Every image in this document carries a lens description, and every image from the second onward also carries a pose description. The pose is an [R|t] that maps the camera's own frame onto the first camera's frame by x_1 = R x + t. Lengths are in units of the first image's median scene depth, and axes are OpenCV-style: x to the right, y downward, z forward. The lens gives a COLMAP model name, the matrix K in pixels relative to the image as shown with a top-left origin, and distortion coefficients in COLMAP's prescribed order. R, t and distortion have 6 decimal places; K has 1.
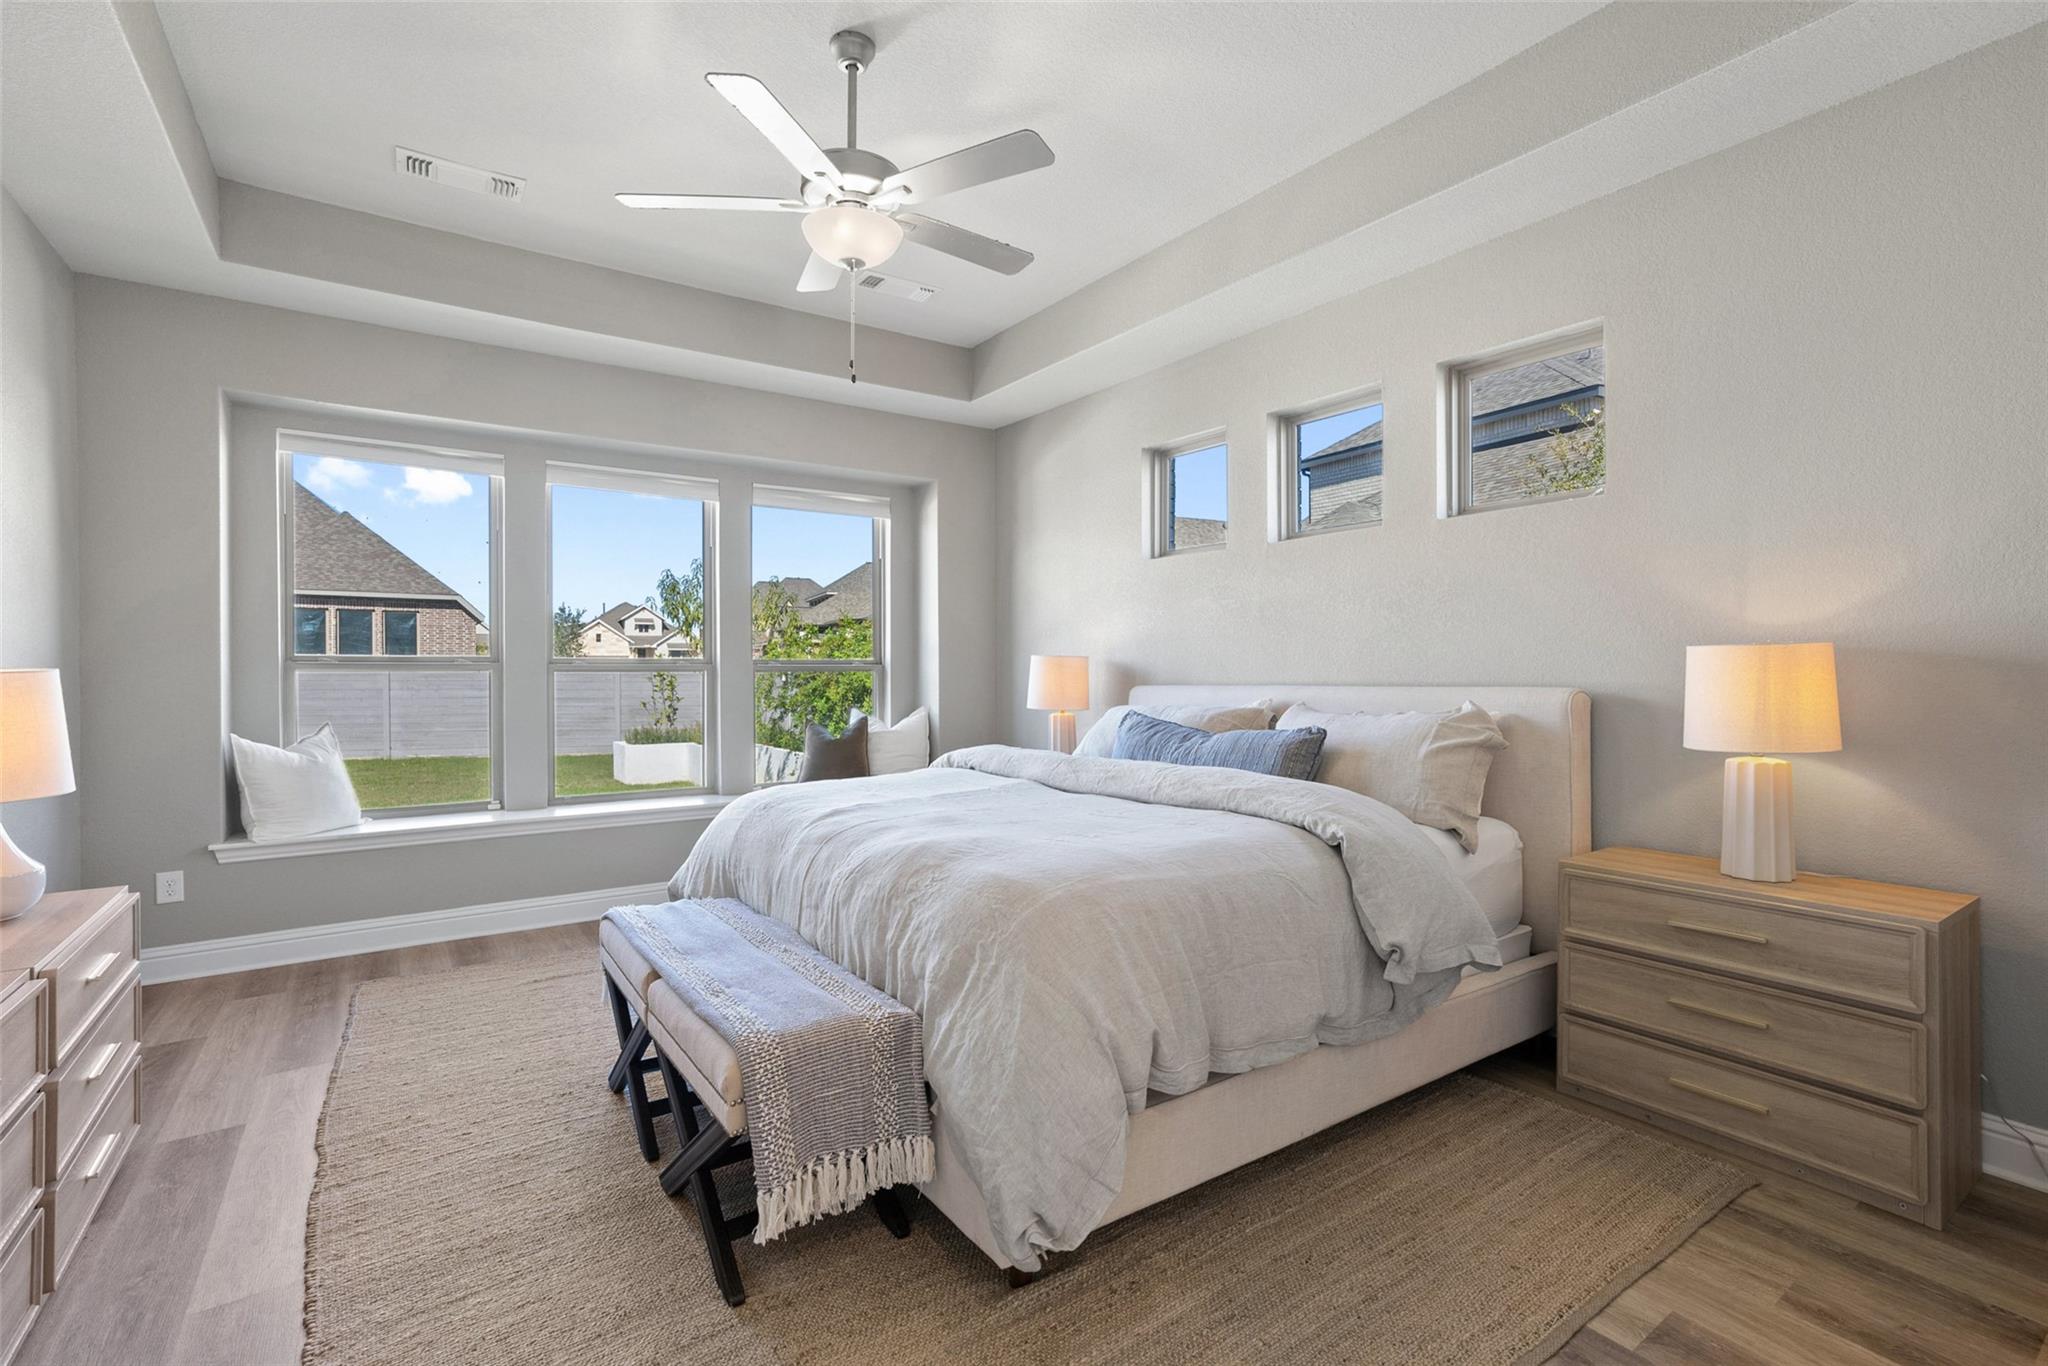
lens RADIAL K [[923.2, 0, 1029.5], [0, 923.2, 681.2], [0, 0, 1]] dist [-0.015697, 0.006124]
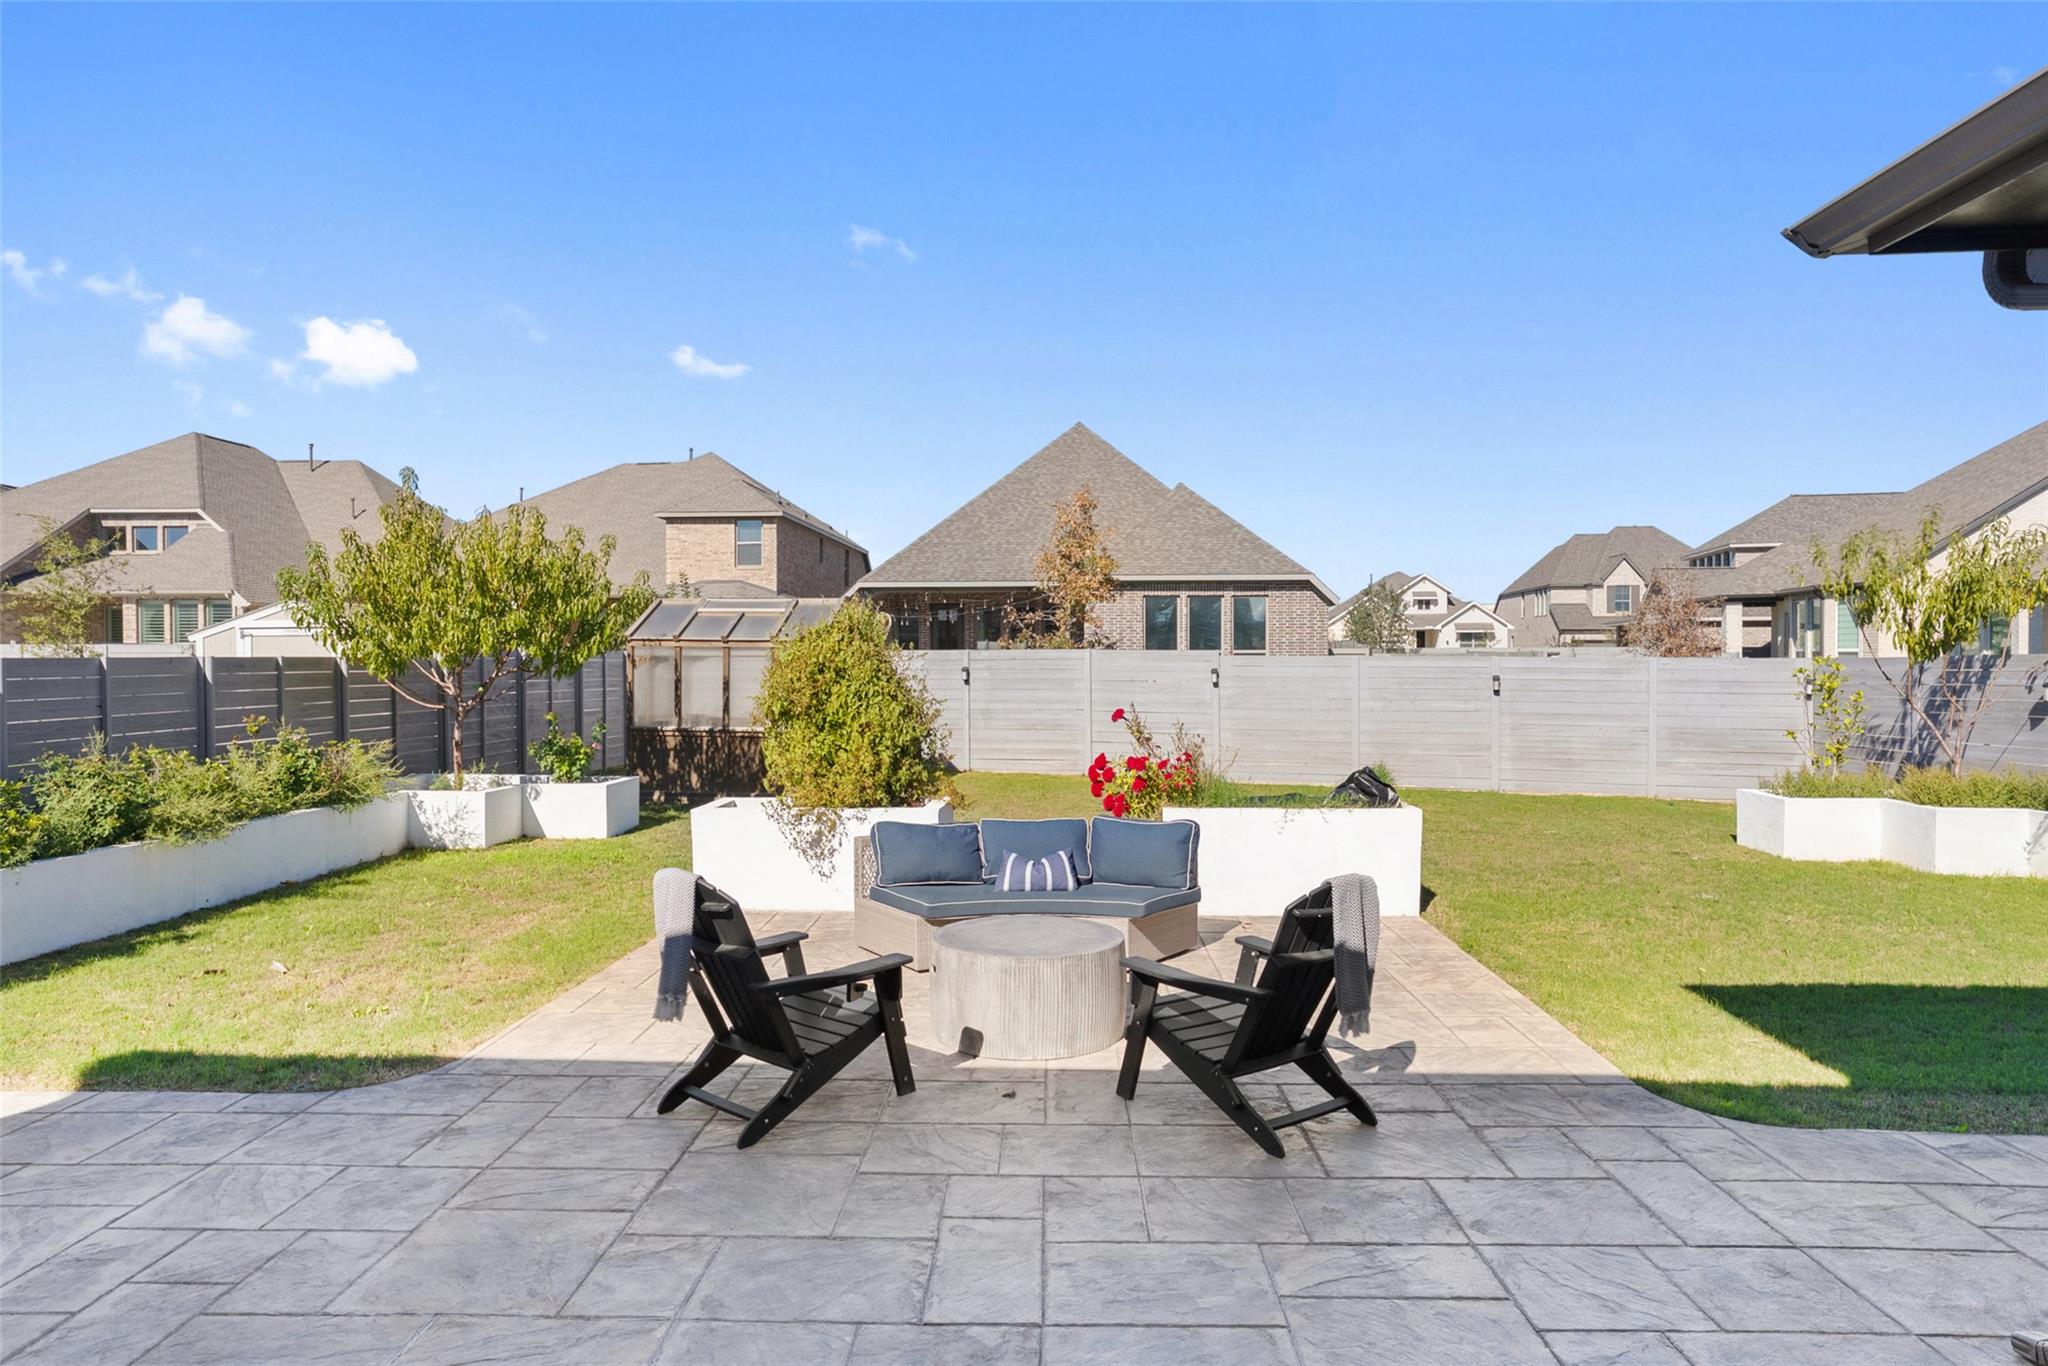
lens RADIAL K [[1224.4, 0, 1032.4], [0, 1224.4, 678.5], [0, 0, 1]] dist [-0.024956, 0.018477]
pose [[0.783279, 0.008338, -0.621614, -0.149309], [-0.004401, 0.999959, 0.007867, -0.008957], [0.621654, -0.003426, 0.783284, 0.001435]]
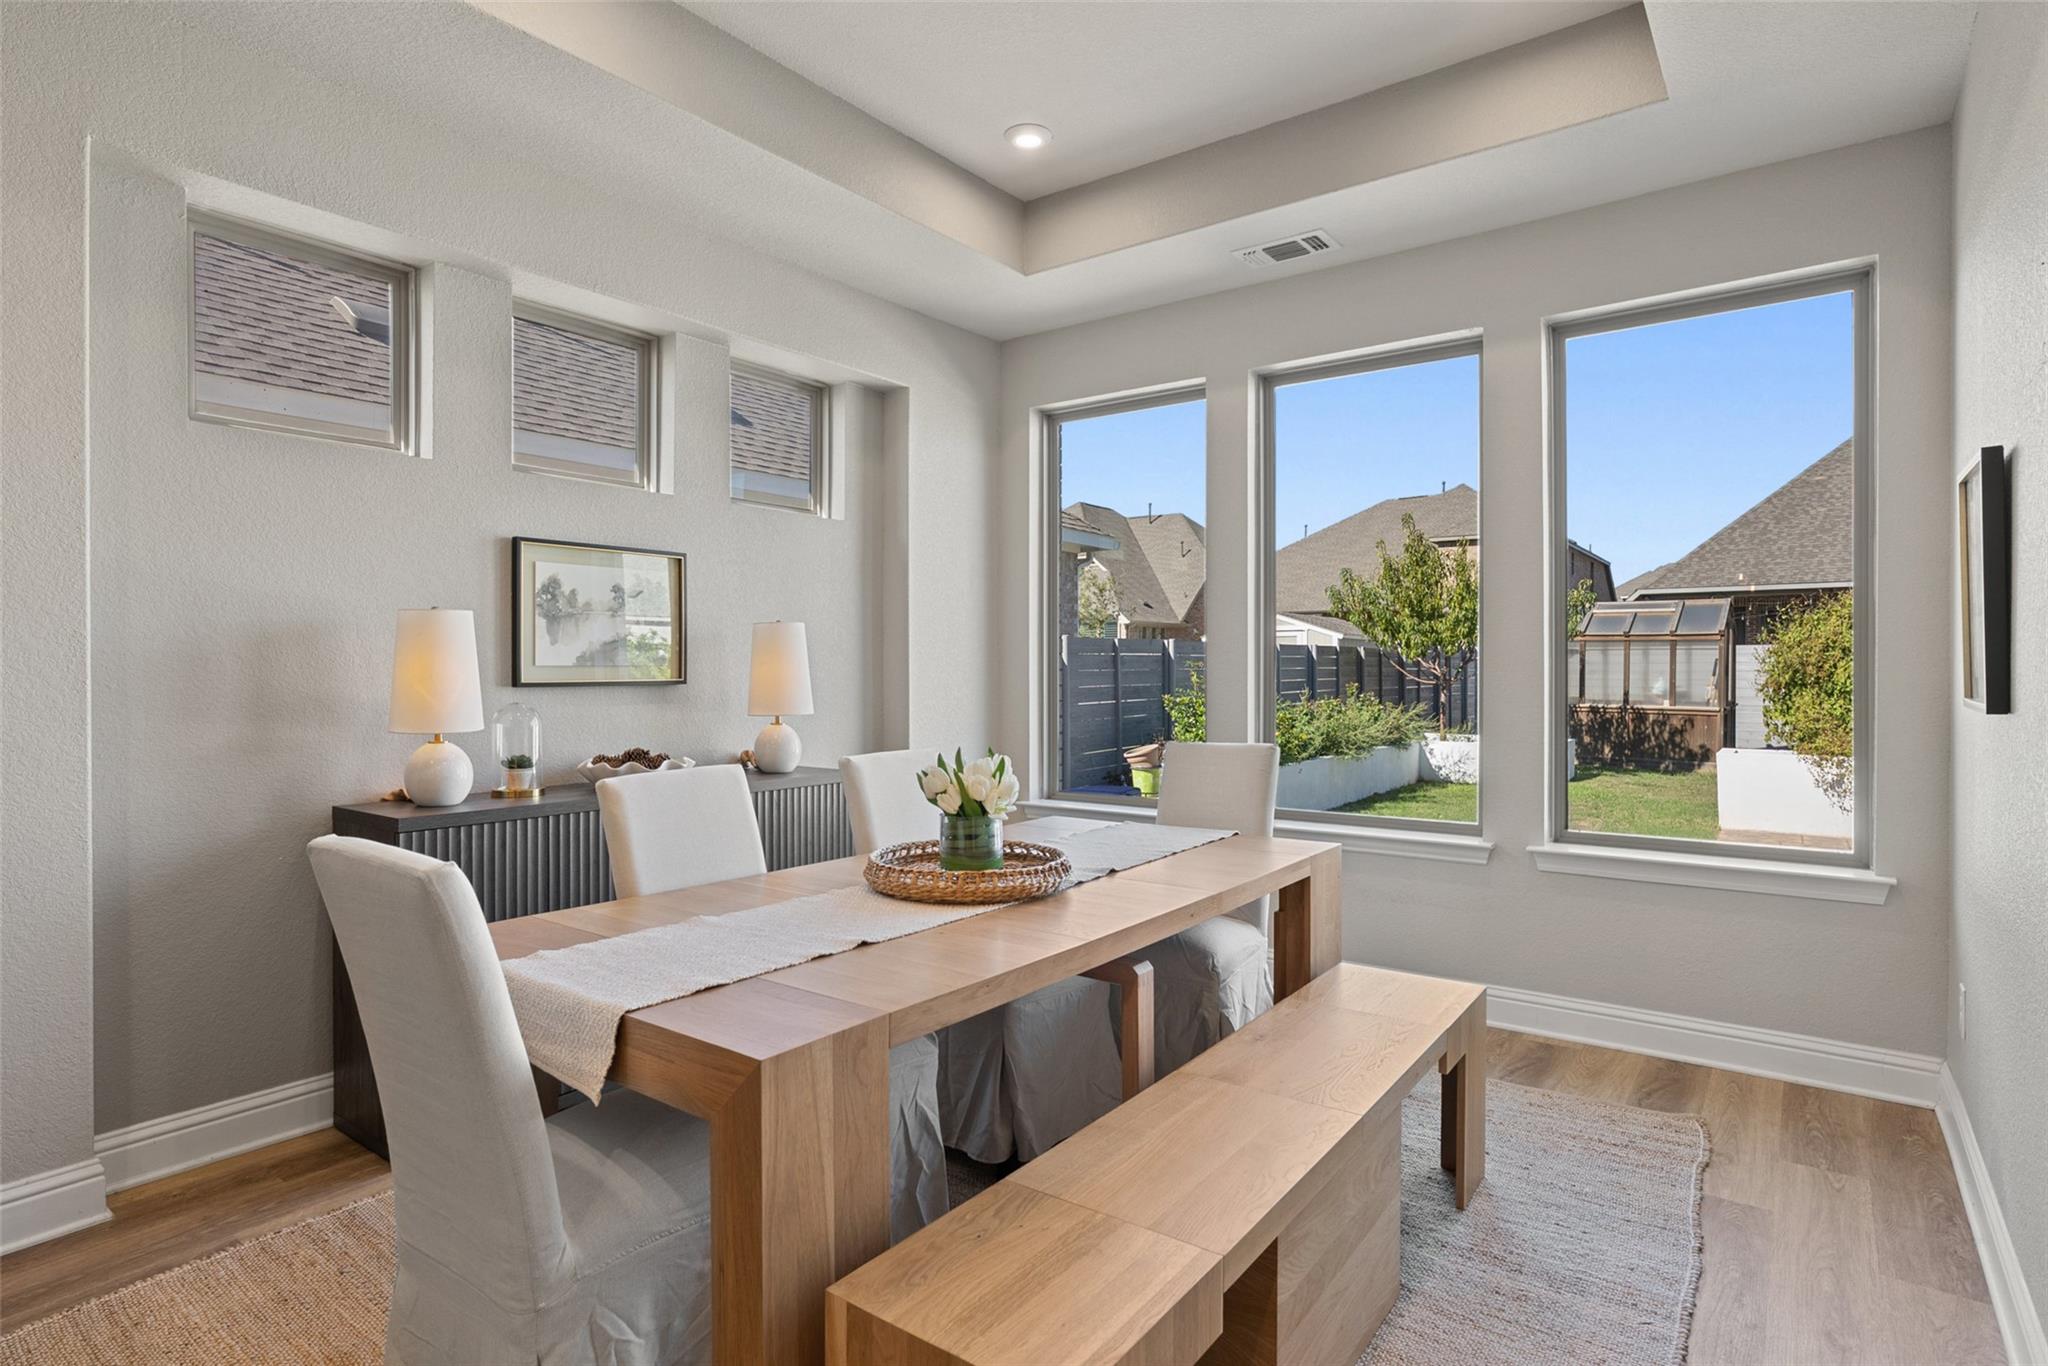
lens RADIAL K [[1065.3, 0, 1032.3], [0, 1065.3, 663.2], [0, 0, 1]] dist [-0.012498, 0.004175]
pose [[0.304352, -0.004453, -0.952549, -0.138763], [-0.009717, 0.999923, -0.007779, 0.001659], [0.952510, 0.011624, 0.304285, -0.138874]]
